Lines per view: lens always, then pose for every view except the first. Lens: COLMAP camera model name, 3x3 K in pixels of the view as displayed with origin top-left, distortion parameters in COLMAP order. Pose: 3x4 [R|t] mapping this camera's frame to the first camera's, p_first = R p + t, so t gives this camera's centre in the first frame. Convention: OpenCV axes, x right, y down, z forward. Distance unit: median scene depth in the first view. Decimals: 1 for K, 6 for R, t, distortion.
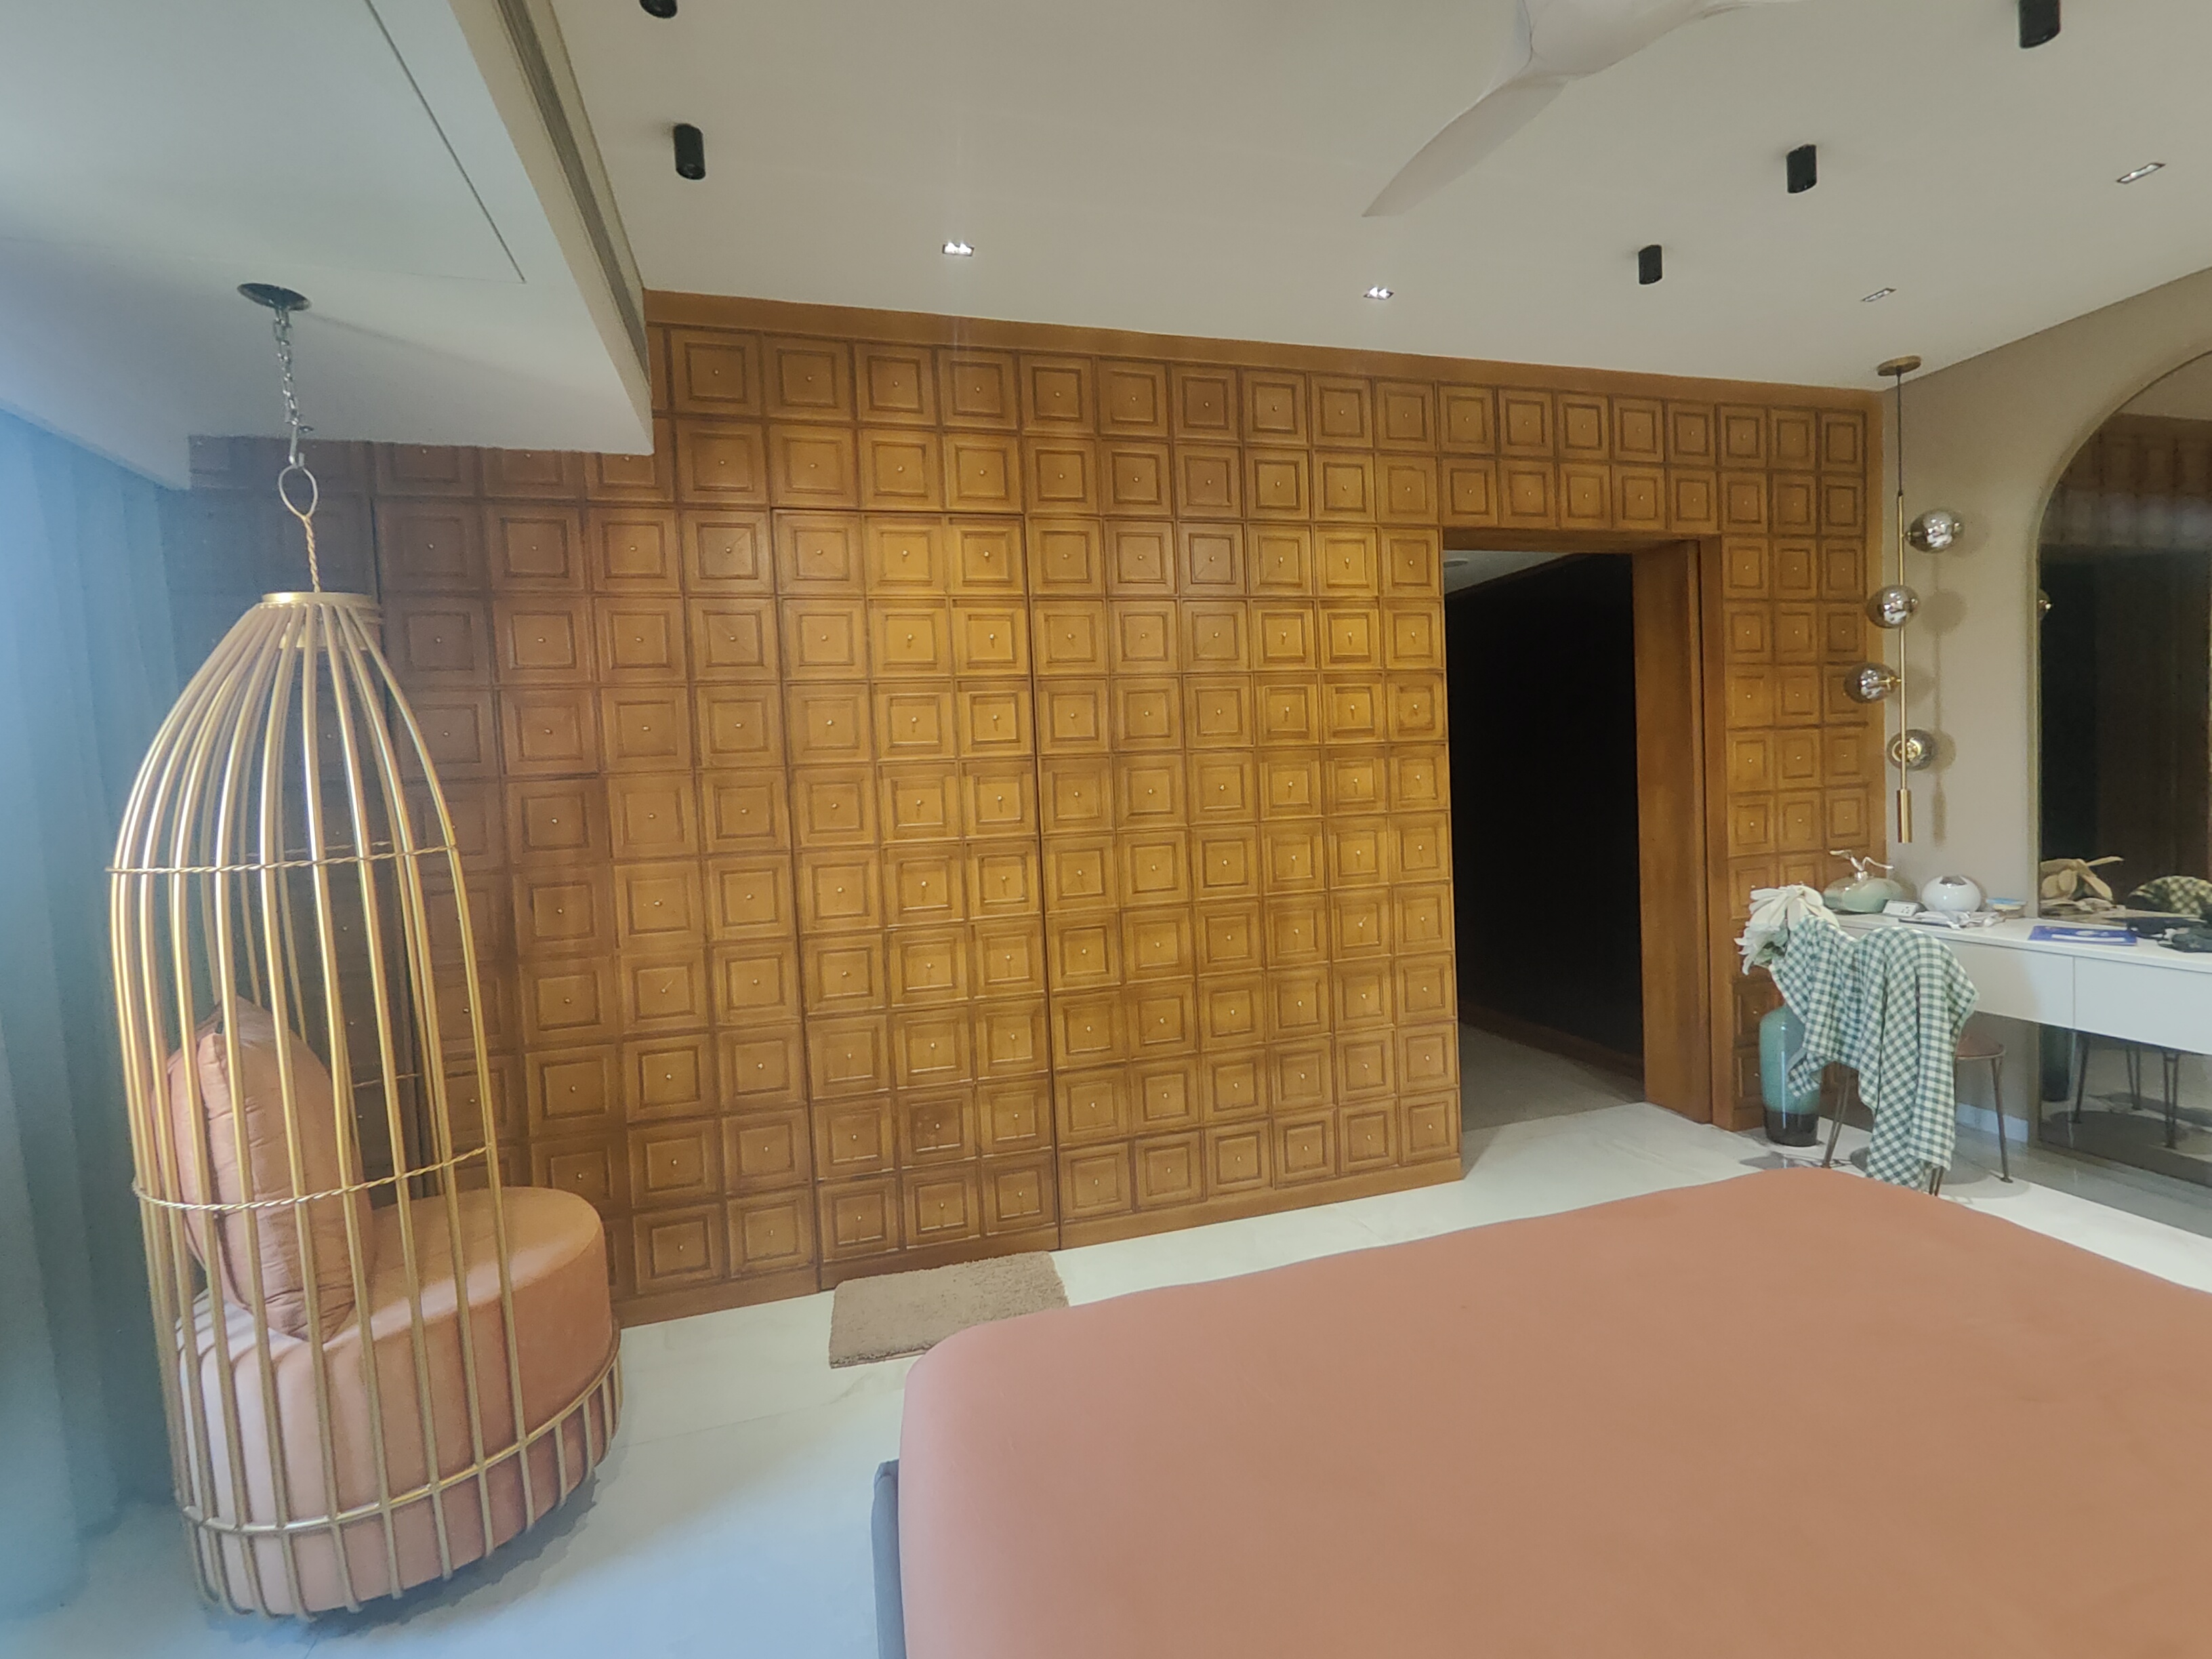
lens RADIAL K [[1014.9, 0, 1112.1], [0, 1014.9, 828.4], [0, 0, 1]] dist [-0.003392, 0.001608]
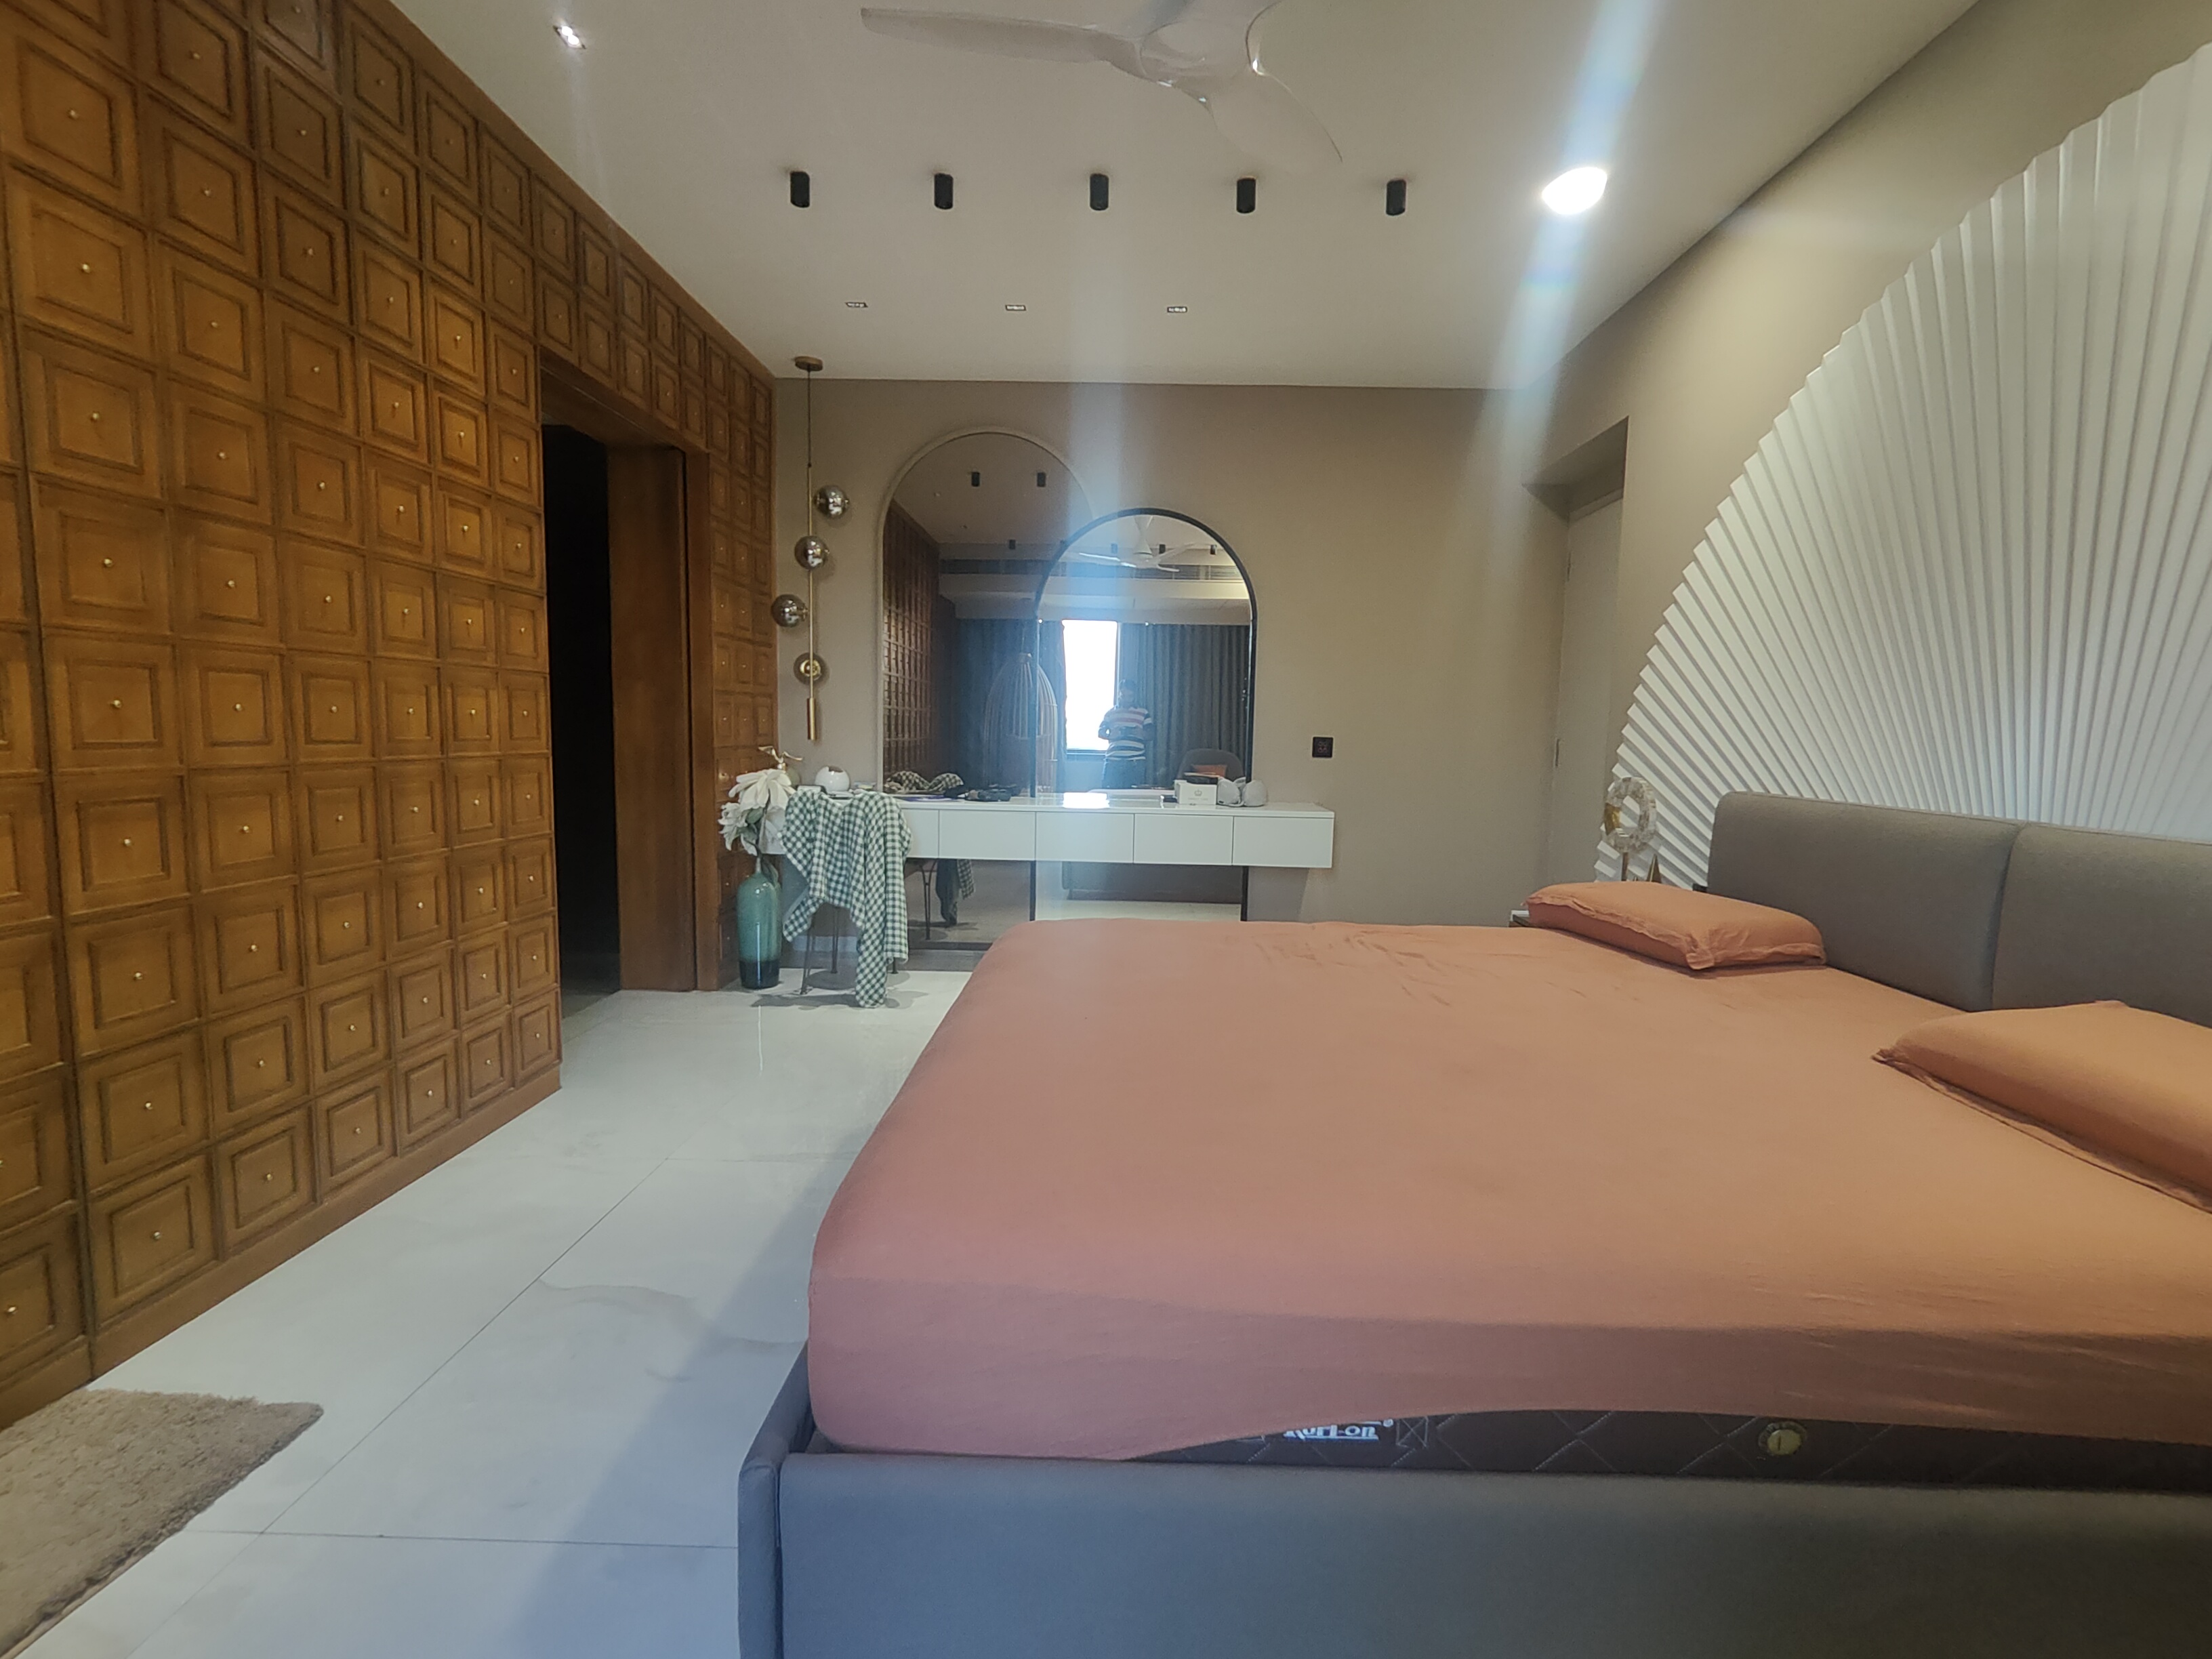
lens RADIAL K [[1014.9, 0, 1112.1], [0, 1014.9, 828.4], [0, 0, 1]] dist [-0.003392, 0.001608]
pose [[0.292990, -0.038607, 0.955336, -0.382505], [0.008497, 0.999250, 0.037776, 0.090085], [-0.956078, -0.002950, 0.293098, 0.281540]]
